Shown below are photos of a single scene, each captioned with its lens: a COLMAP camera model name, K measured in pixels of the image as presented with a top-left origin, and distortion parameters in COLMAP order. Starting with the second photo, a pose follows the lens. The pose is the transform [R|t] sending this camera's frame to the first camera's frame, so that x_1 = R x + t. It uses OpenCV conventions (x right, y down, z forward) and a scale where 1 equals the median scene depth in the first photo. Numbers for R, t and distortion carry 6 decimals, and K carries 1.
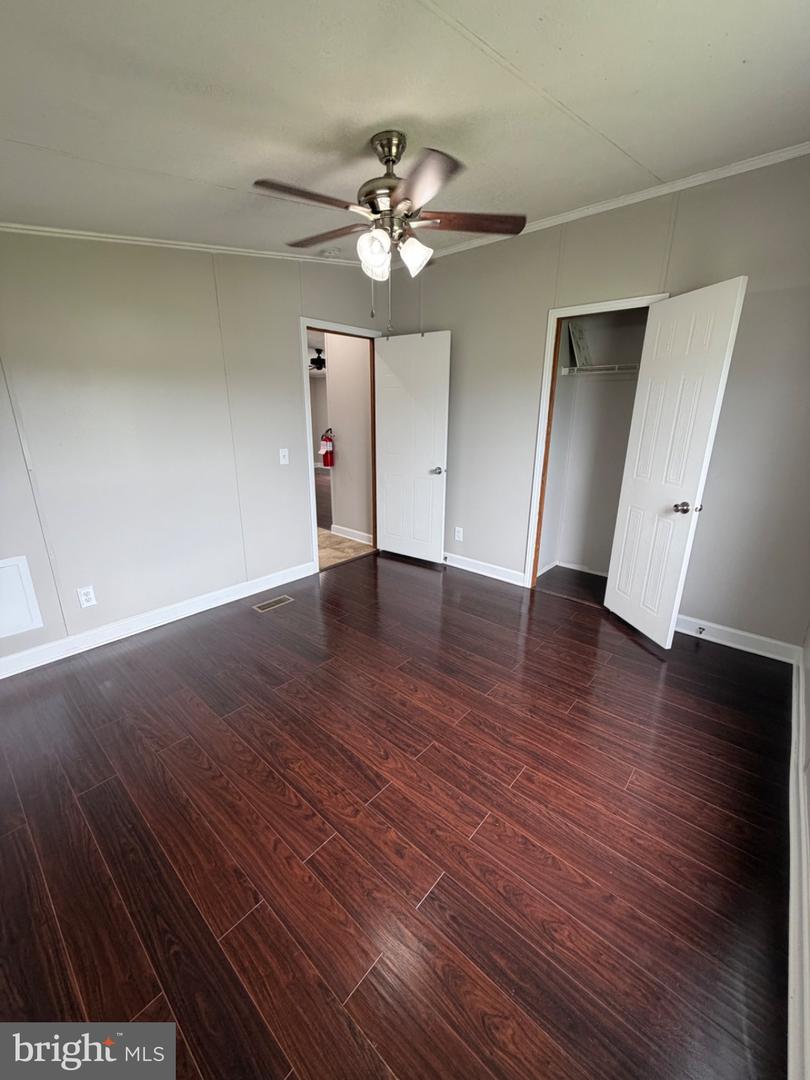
lens RADIAL K [[429.8, 0, 404.7], [0, 429.8, 539.2], [0, 0, 1]] dist [-0.000218, -0.000026]
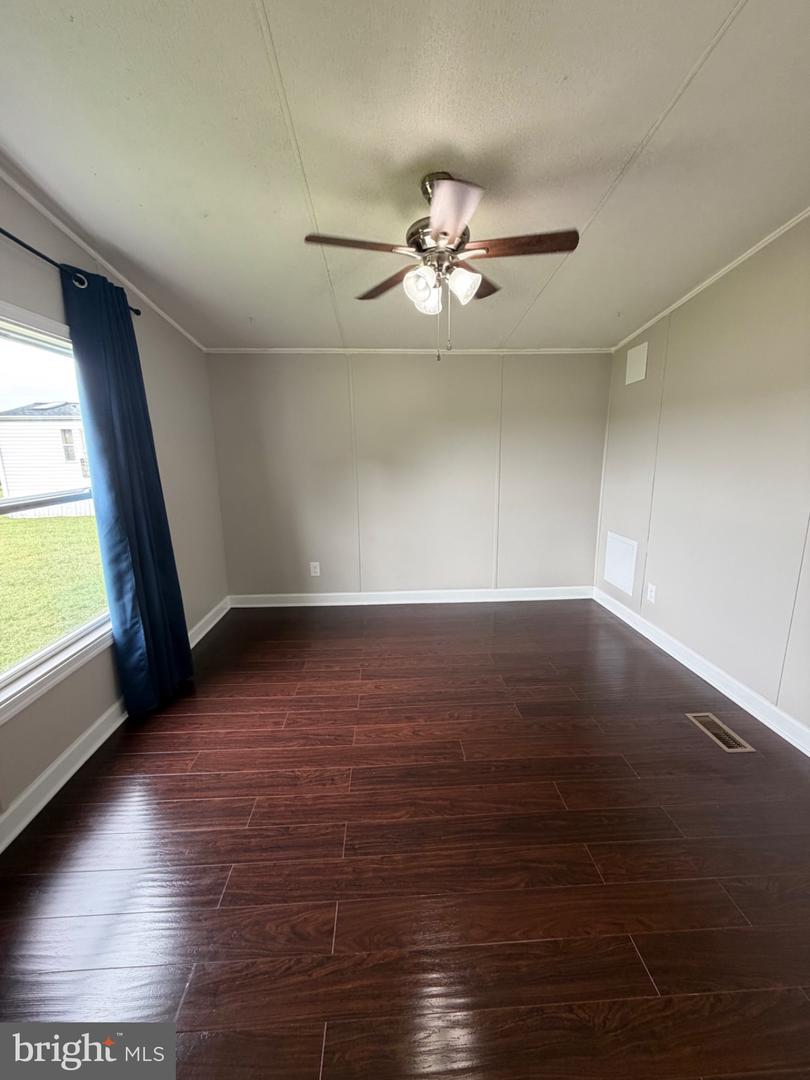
lens RADIAL K [[429.8, 0, 405.2], [0, 429.8, 538.3], [0, 0, 1]] dist [-0.000218, -0.000026]
pose [[-0.717488, 0.149563, -0.680325, 0.720092], [-0.196486, 0.893561, 0.403660, -0.469212], [0.668285, 0.423295, -0.611733, 1.620831]]
